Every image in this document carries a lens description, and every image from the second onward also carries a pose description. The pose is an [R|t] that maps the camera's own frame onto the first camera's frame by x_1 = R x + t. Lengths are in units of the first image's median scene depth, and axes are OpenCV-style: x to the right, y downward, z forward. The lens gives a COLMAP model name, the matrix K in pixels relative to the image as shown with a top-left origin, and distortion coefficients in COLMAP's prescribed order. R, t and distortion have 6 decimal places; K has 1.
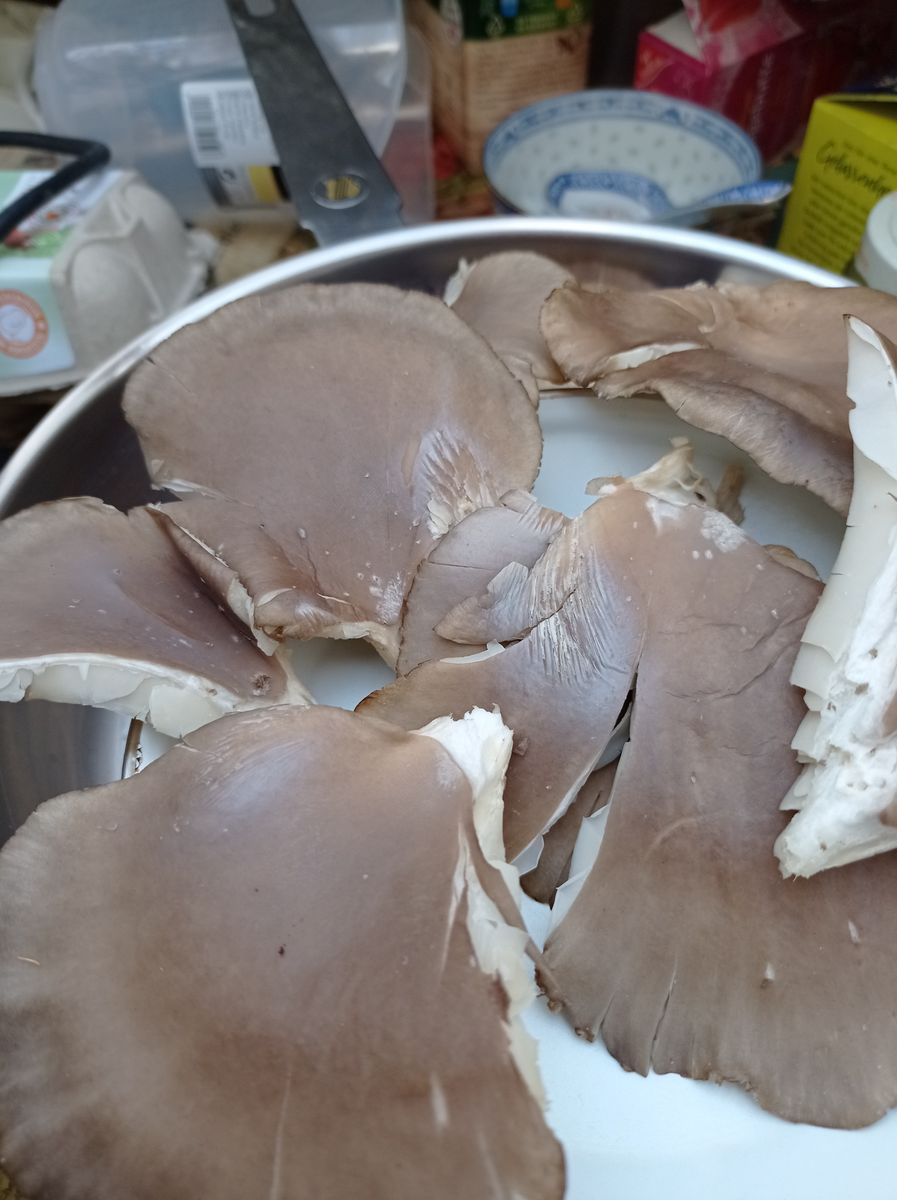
lens RADIAL K [[972.6, 0, 448.5], [0, 972.6, 600.0], [0, 0, 1]] dist [-0.057167, -0.005370]
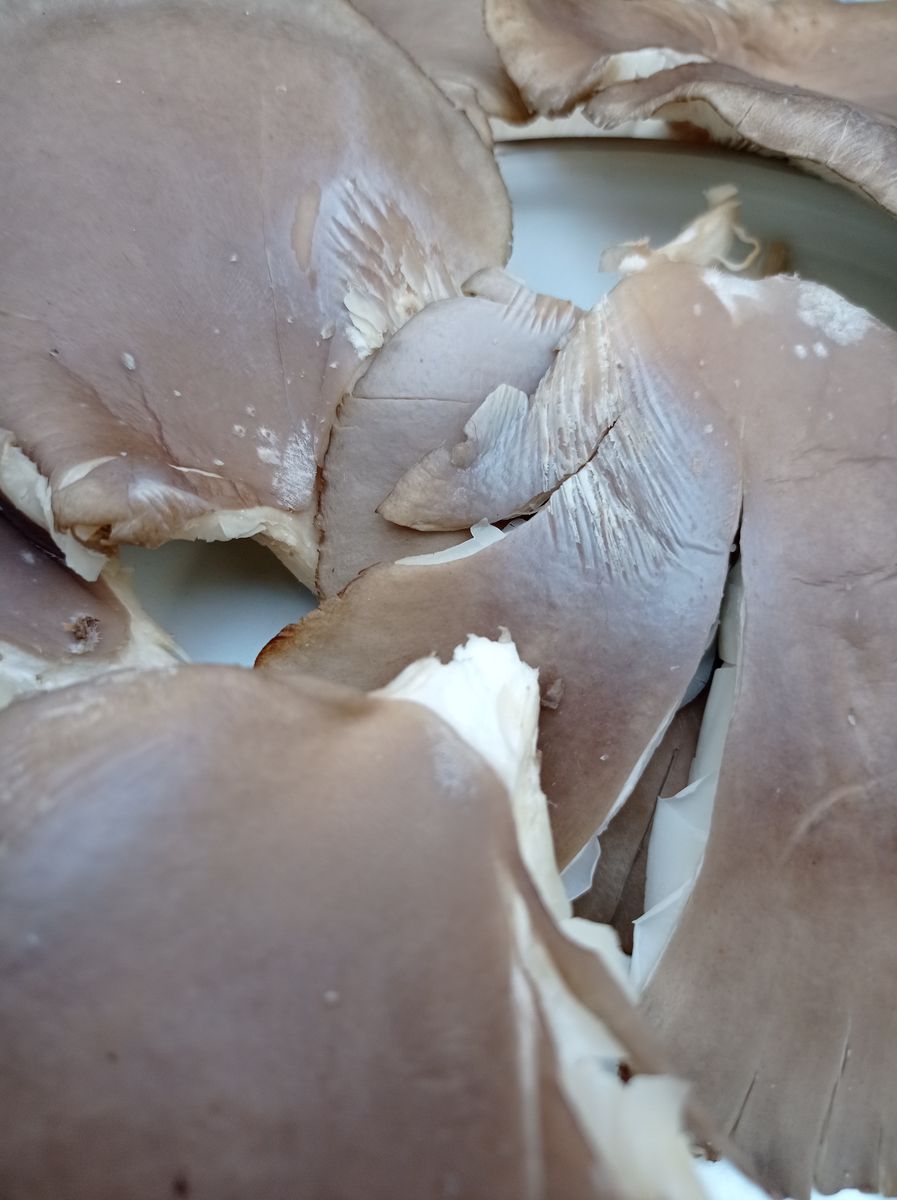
lens RADIAL K [[972.6, 0, 448.5], [0, 972.6, 600.0], [0, 0, 1]] dist [-0.057167, -0.005370]
pose [[0.984629, -0.095538, 0.146210, -0.064932], [0.082397, 0.992209, 0.093449, 0.033291], [-0.153999, -0.079965, 0.984830, 0.422957]]
